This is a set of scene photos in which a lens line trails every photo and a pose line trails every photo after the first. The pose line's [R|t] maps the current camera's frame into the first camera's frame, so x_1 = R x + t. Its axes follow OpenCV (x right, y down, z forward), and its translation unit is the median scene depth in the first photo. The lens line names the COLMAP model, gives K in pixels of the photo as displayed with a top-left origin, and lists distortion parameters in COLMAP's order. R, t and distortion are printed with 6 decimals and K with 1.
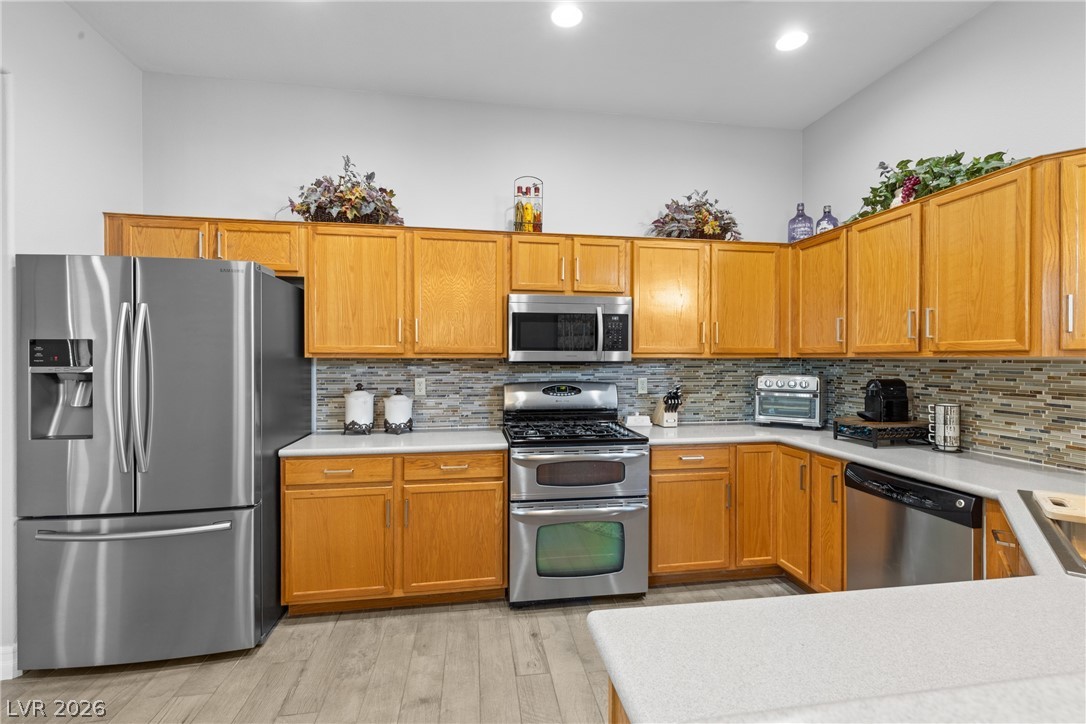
lens RADIAL K [[488.7, 0, 547.6], [0, 488.7, 360.5], [0, 0, 1]] dist [0.008901, -0.001874]
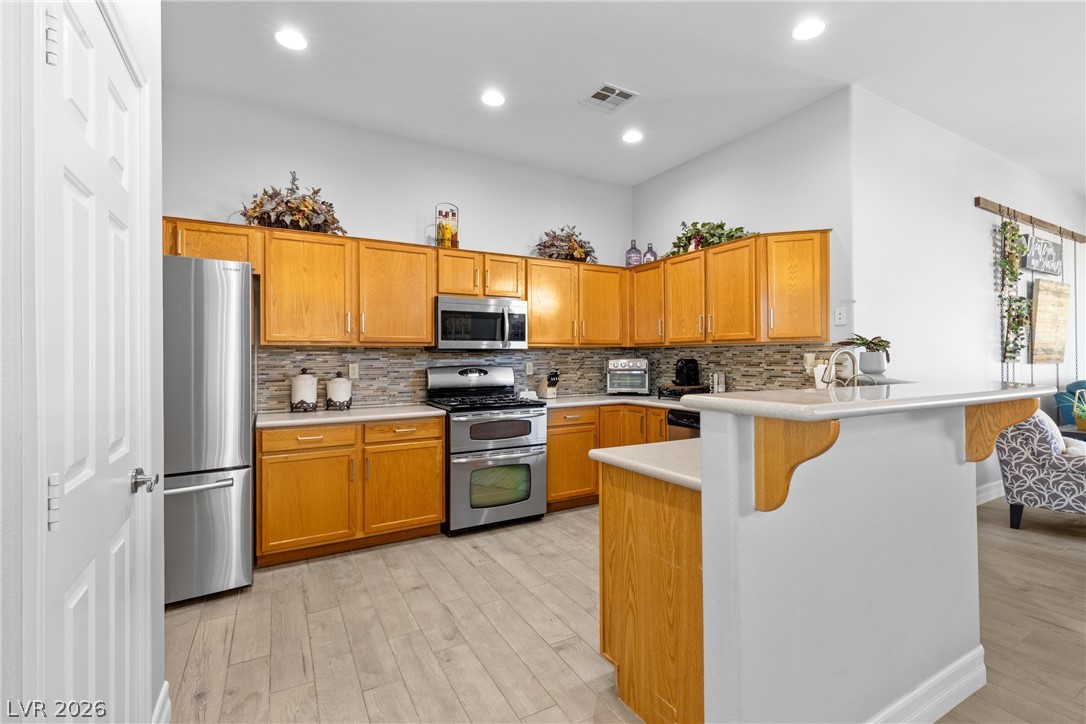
lens RADIAL K [[488.7, 0, 548.0], [0, 488.7, 354.7], [0, 0, 1]] dist [0.008901, -0.001874]
pose [[0.937249, -0.005289, 0.348621, -0.268361], [0.009962, 0.999883, -0.011613, 0.036963], [-0.348518, 0.014358, 0.937192, -0.307569]]
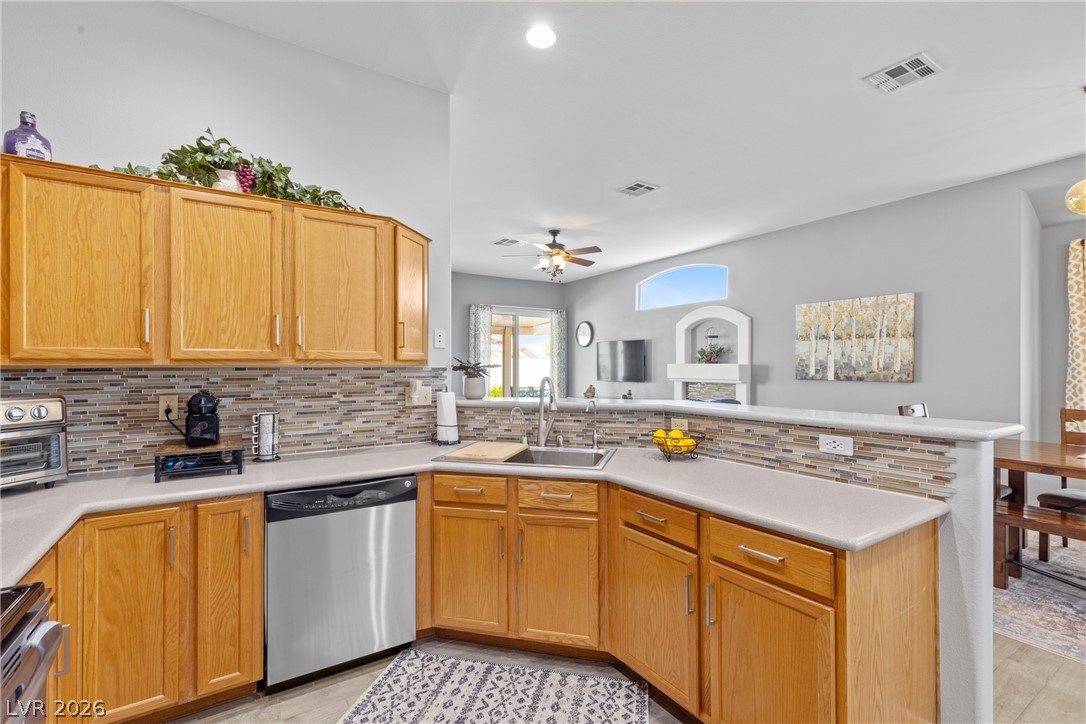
lens RADIAL K [[488.7, 0, 540.6], [0, 488.7, 369.5], [0, 0, 1]] dist [0.008901, -0.001874]
pose [[-0.401277, -0.006619, 0.915933, -0.276226], [0.007426, 0.999918, 0.010479, -0.003890], [-0.915927, 0.011006, -0.401195, 0.787863]]
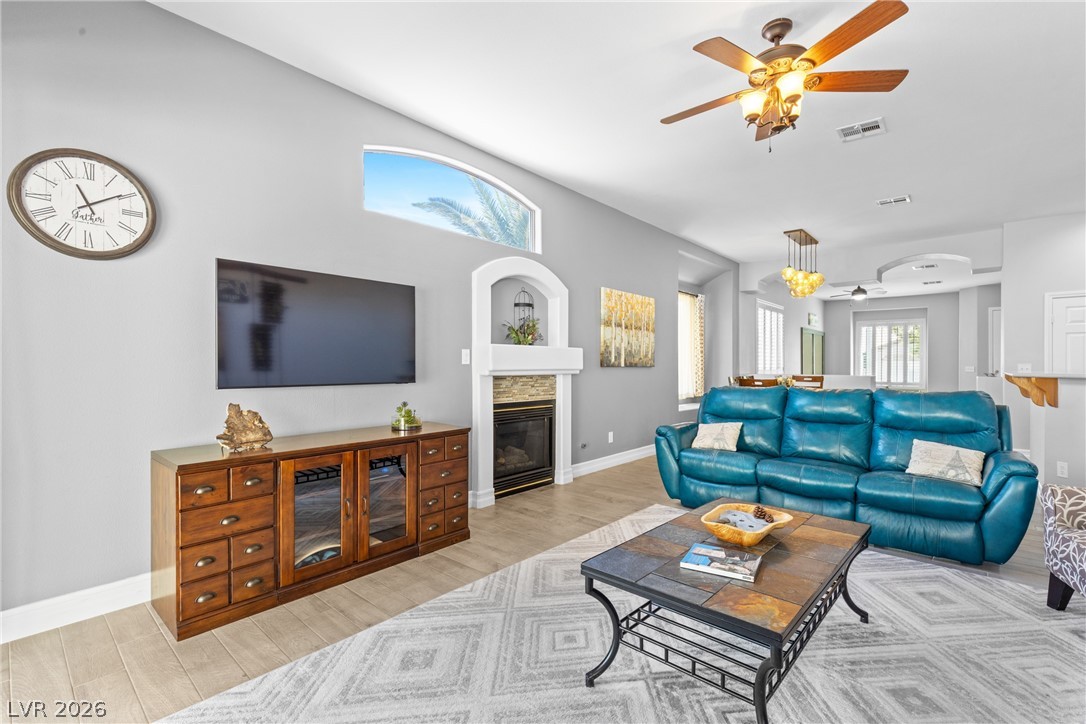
lens RADIAL K [[488.7, 0, 548.9], [0, 488.7, 362.7], [0, 0, 1]] dist [0.008901, -0.001874]
pose [[-0.762342, -0.003878, -0.647163, 2.689201], [-0.005740, 0.999983, 0.000769, 0.052610], [0.647149, 0.004301, -0.762351, 0.283951]]
